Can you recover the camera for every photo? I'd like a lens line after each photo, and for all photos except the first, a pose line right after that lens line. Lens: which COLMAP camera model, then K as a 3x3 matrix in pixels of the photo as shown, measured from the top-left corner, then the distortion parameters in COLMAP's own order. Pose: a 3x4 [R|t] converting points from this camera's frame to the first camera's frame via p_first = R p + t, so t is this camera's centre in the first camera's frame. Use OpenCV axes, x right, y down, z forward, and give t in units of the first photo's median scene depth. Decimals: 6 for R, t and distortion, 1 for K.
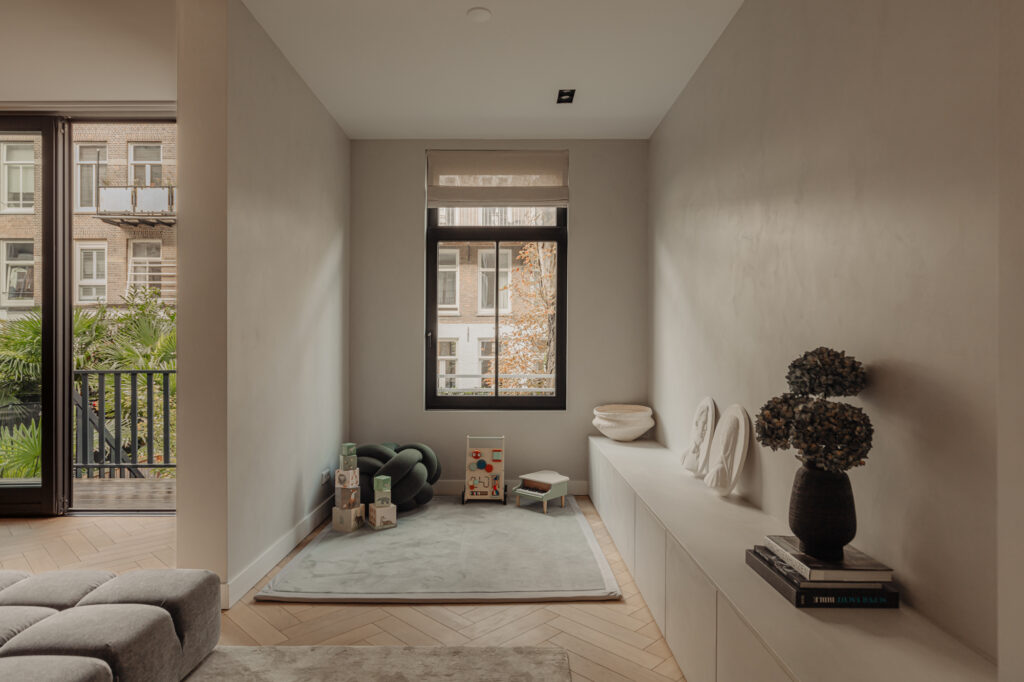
lens RADIAL K [[602.8, 0, 509.5], [0, 602.8, 349.5], [0, 0, 1]] dist [-0.002937, -0.000426]
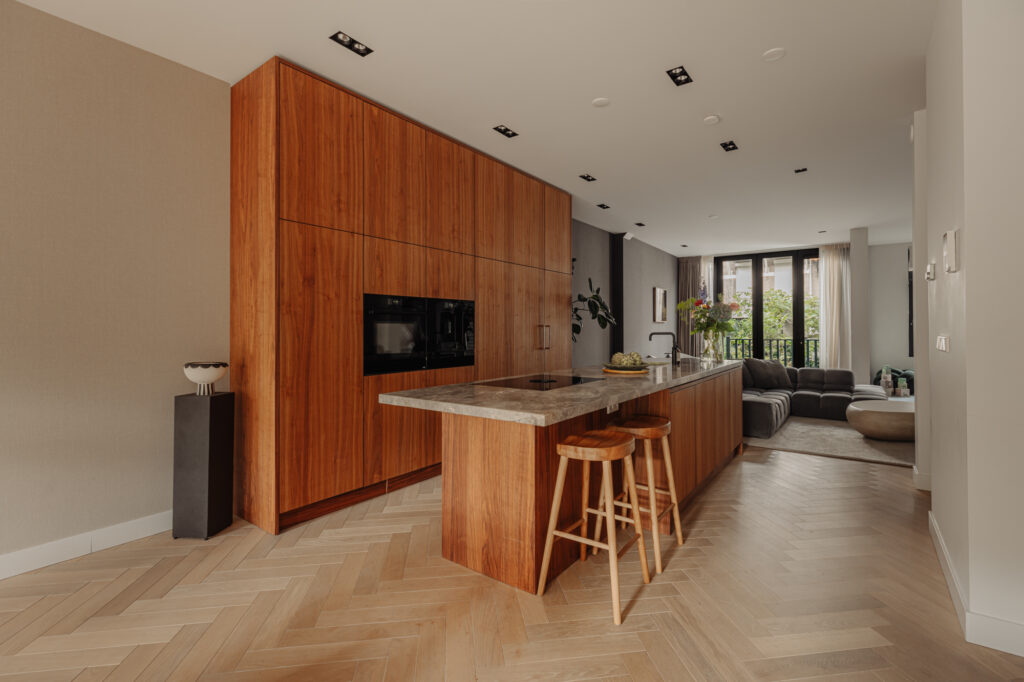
lens RADIAL K [[462.3, 0, 512.3], [0, 462.3, 318.4], [0, 0, 1]] dist [0.001697, 0.000229]
pose [[0.798263, -0.013378, -0.602161, -0.352161], [-0.006424, 0.999507, -0.030723, 0.018203], [0.602275, 0.028393, 0.797783, -1.703989]]
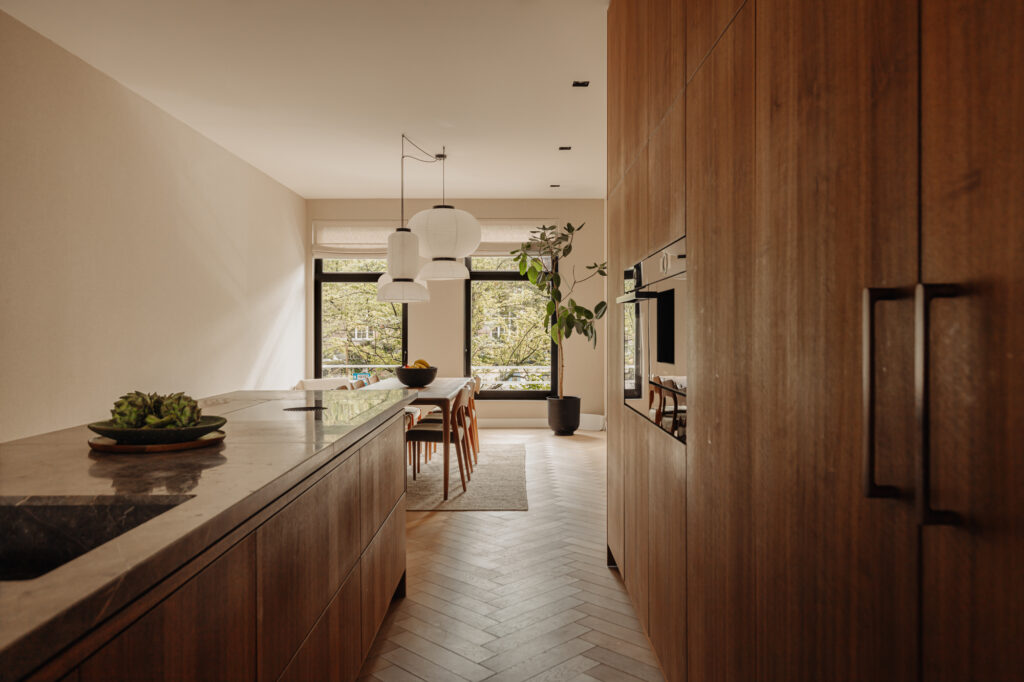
lens RADIAL K [[743.6, 0, 512.0], [0, 743.6, 341.0], [0, 0, 1]] dist [-0.000520, -0.000122]
pose [[-0.999974, -0.002984, 0.006621, -0.944626], [-0.002833, 0.999740, 0.022609, 0.009357], [-0.006686, 0.022590, -0.999722, -0.387295]]
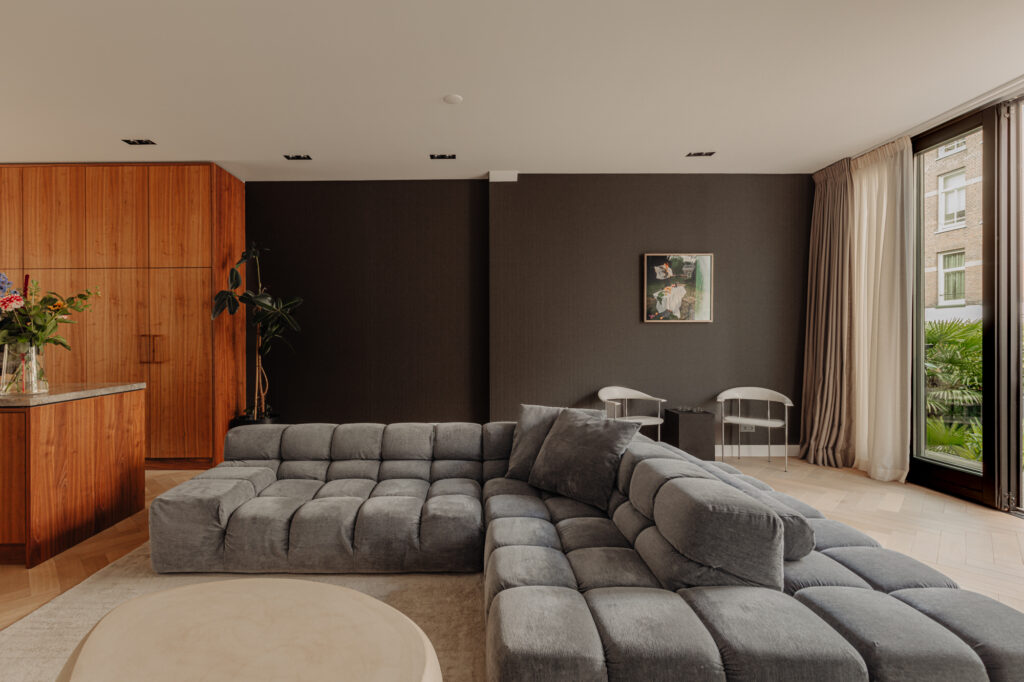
lens RADIAL K [[481.3, 0, 467.8], [0, 481.3, 337.4], [0, 0, 1]] dist [0.001032, 0.000574]
pose [[-0.020111, -0.000569, -0.999798, 0.057876], [-0.005485, 0.999985, -0.000459, -0.000122], [0.999783, 0.005475, -0.020114, 0.165377]]
